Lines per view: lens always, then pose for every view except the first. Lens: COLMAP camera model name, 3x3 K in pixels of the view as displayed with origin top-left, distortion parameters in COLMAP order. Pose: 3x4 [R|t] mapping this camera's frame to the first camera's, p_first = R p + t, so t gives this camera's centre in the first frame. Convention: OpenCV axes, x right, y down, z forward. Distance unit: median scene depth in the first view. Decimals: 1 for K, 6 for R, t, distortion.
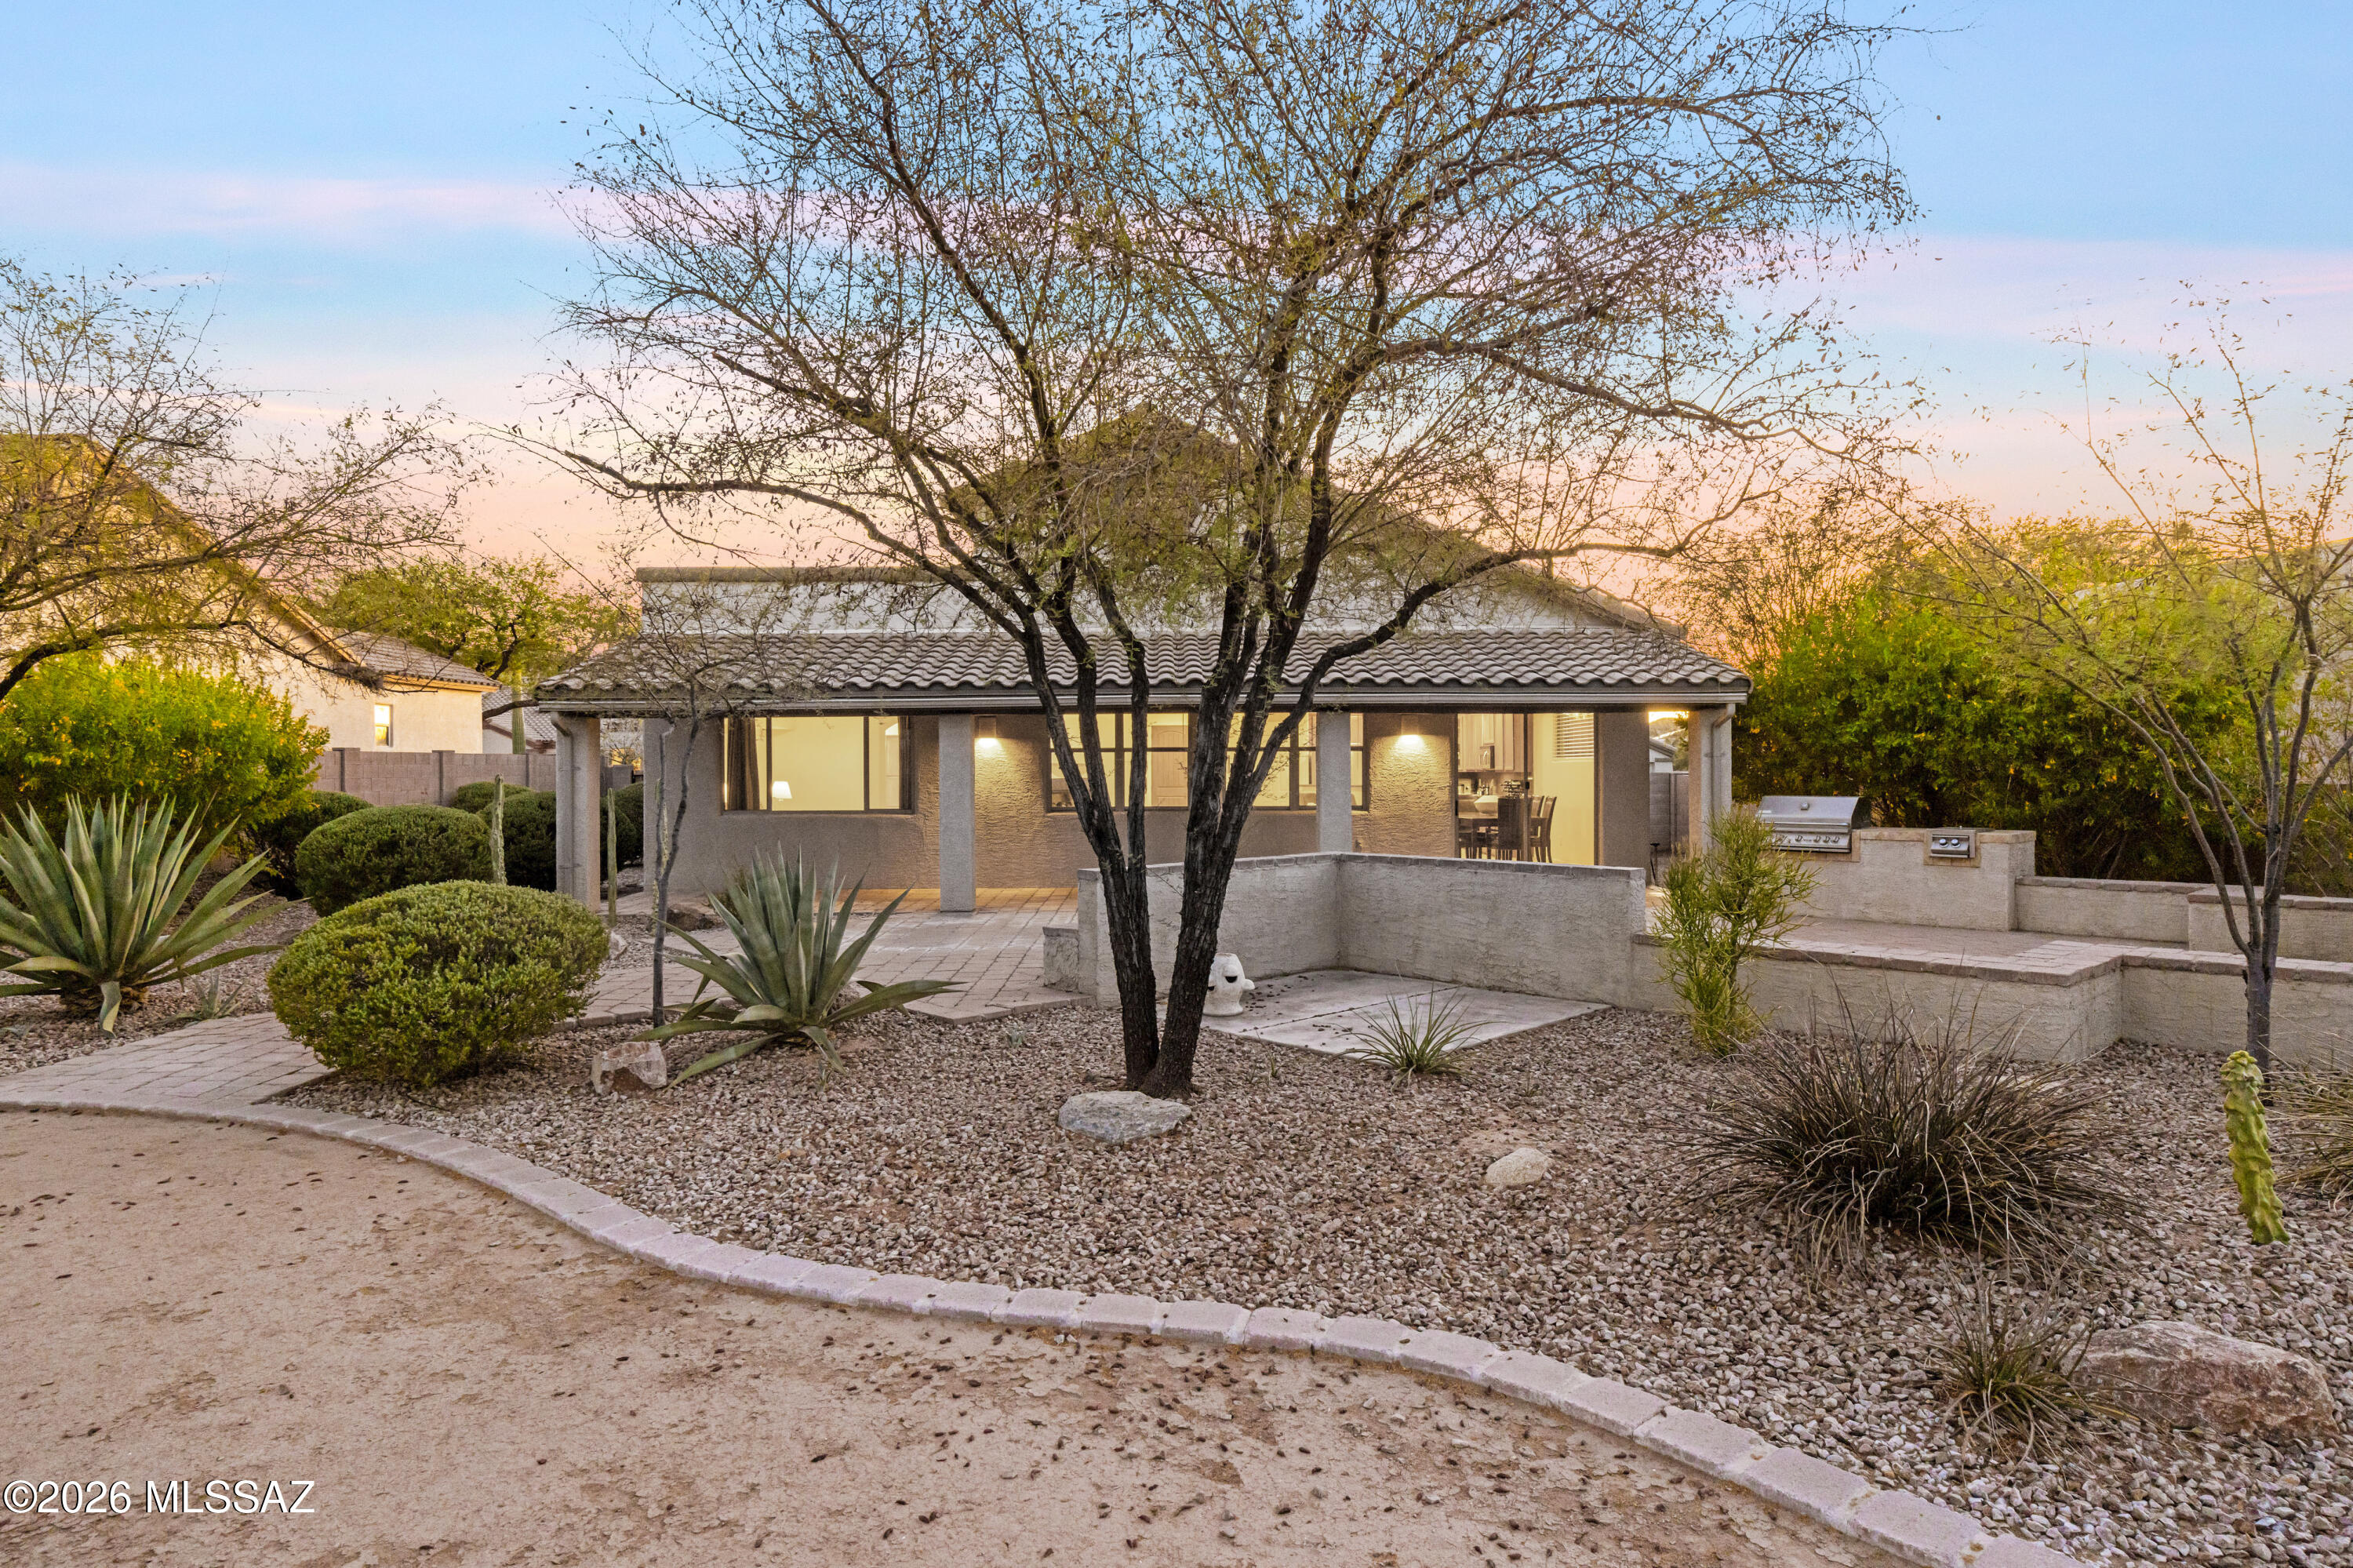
lens RADIAL K [[1332.7, 0, 1168.1], [0, 1332.7, 790.5], [0, 0, 1]] dist [-0.000315, 0.001191]
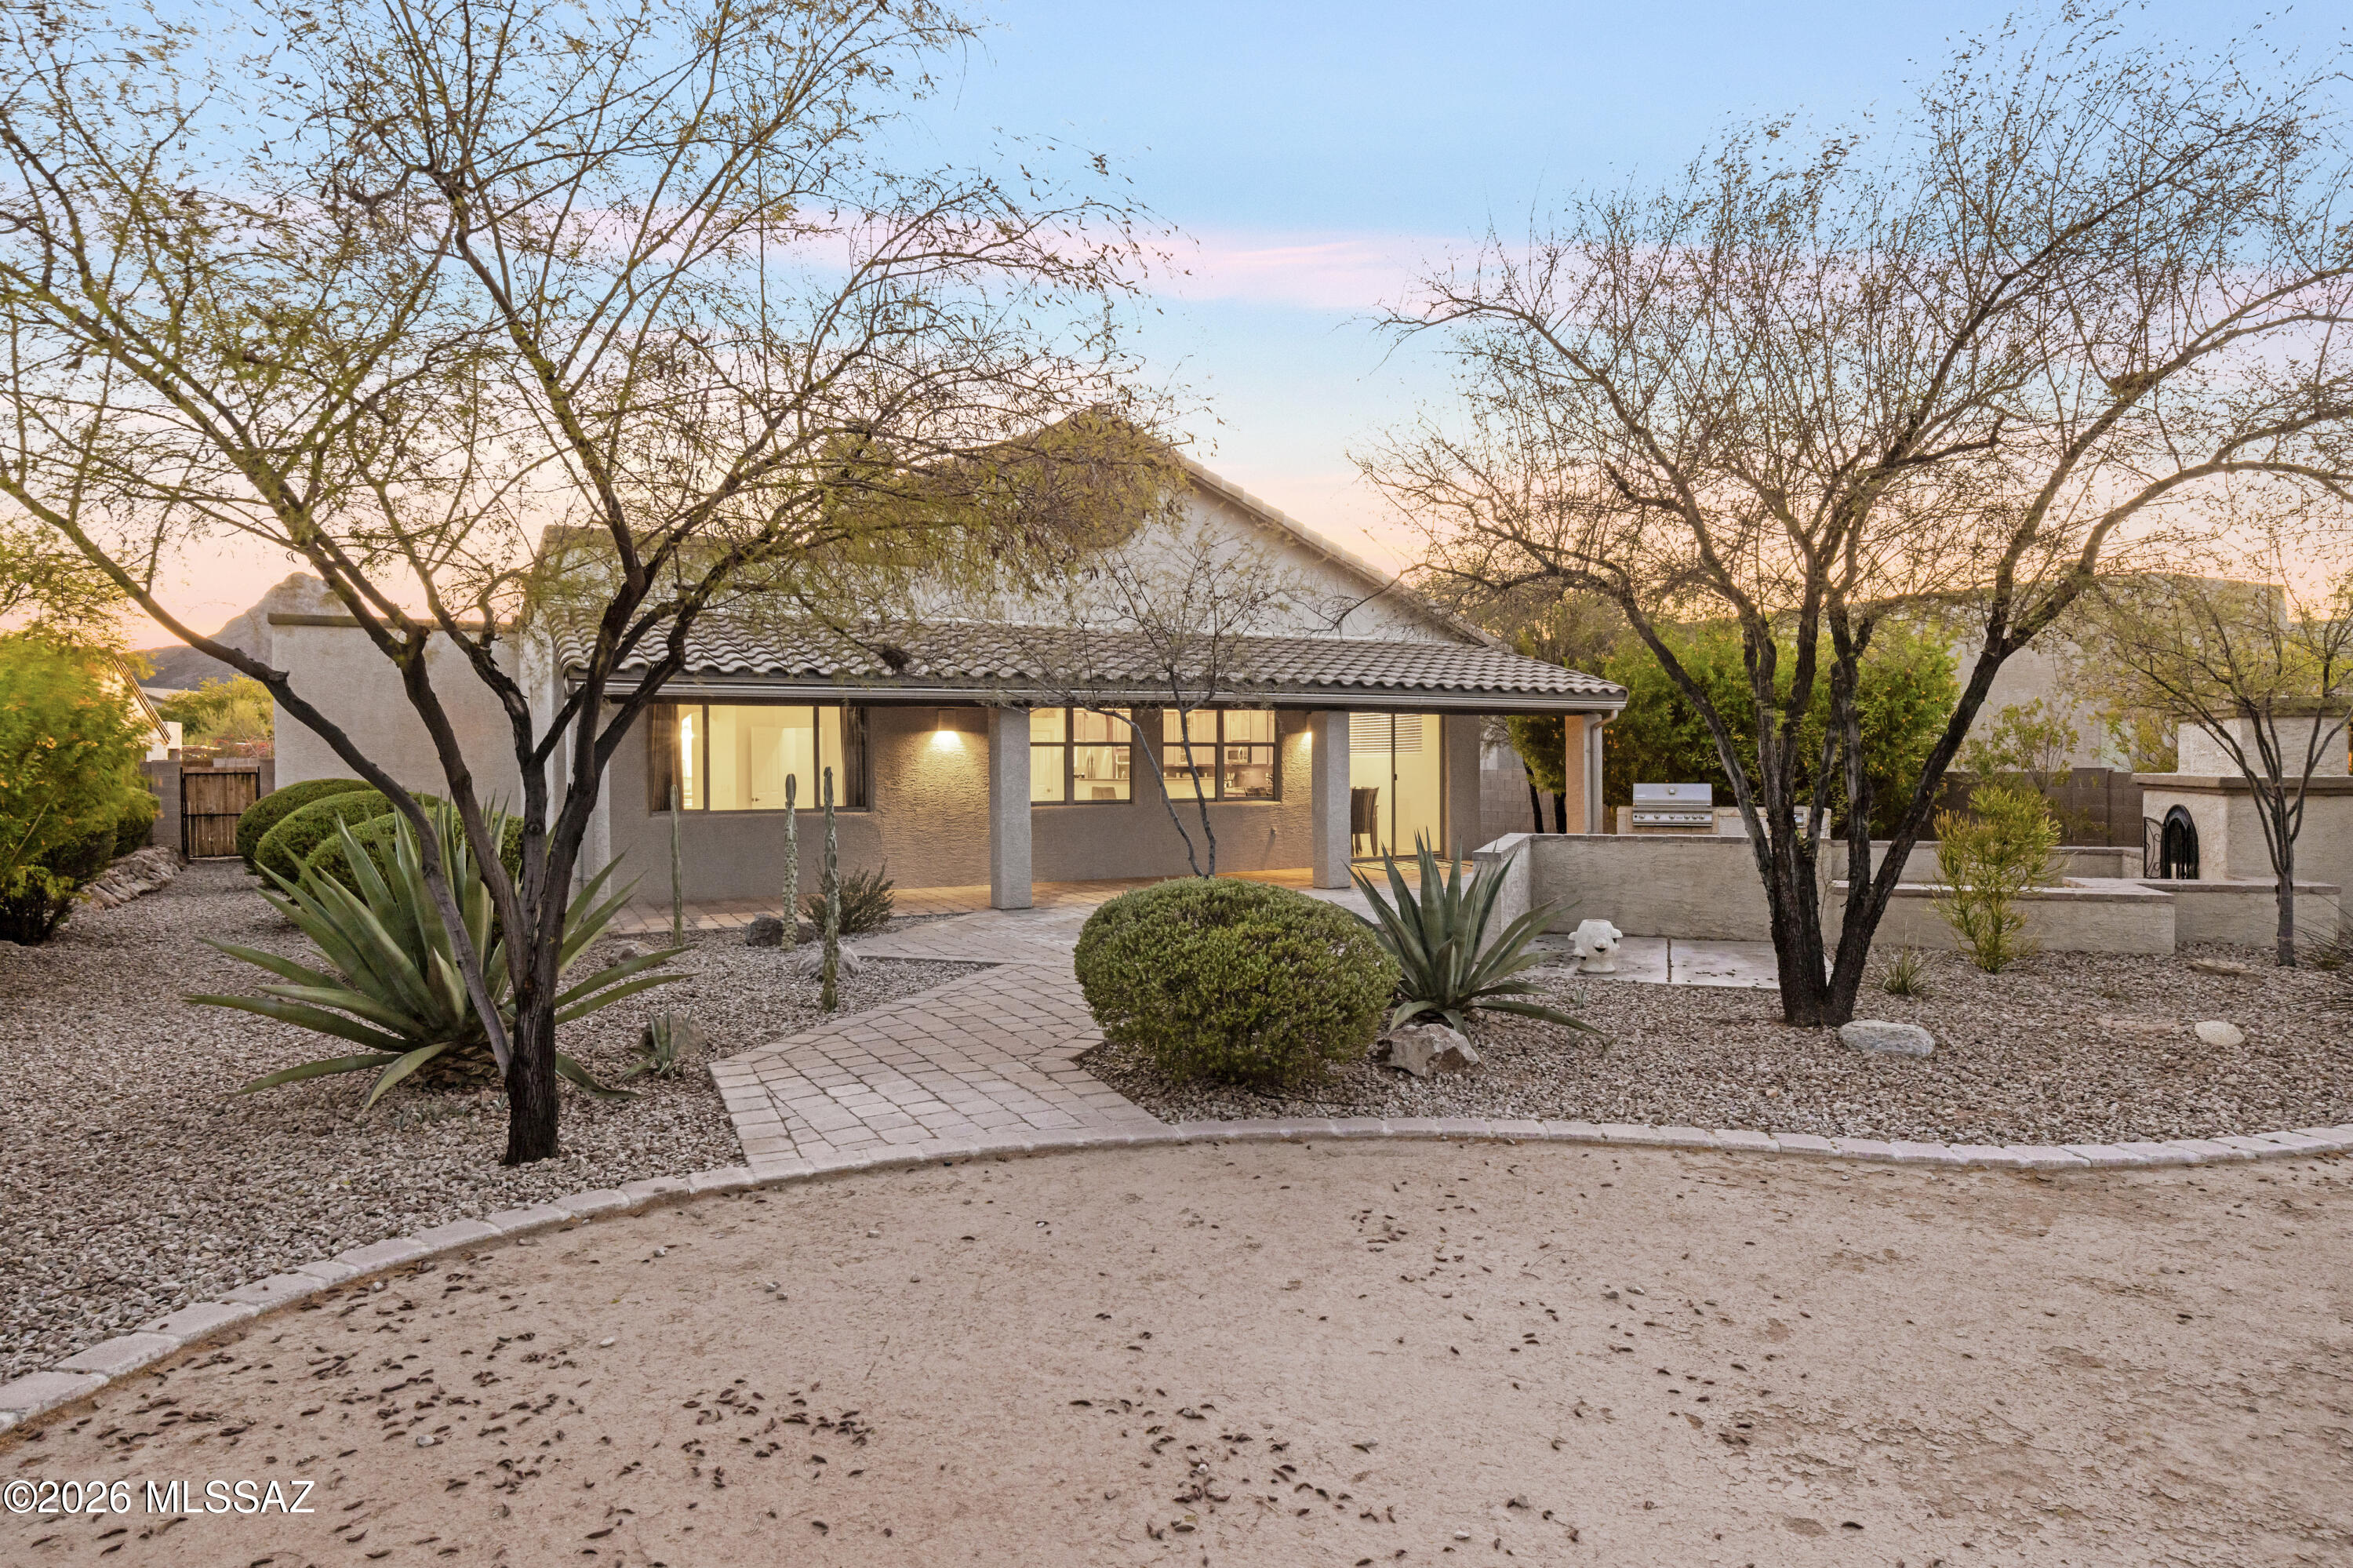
lens RADIAL K [[1332.7, 0, 1173.6], [0, 1332.7, 778.1], [0, 0, 1]] dist [-0.000315, 0.001191]
pose [[0.893584, -0.006765, 0.448844, -0.526755], [0.008376, 0.999964, -0.001604, -0.002938], [-0.448817, 0.005192, 0.893609, 0.079052]]
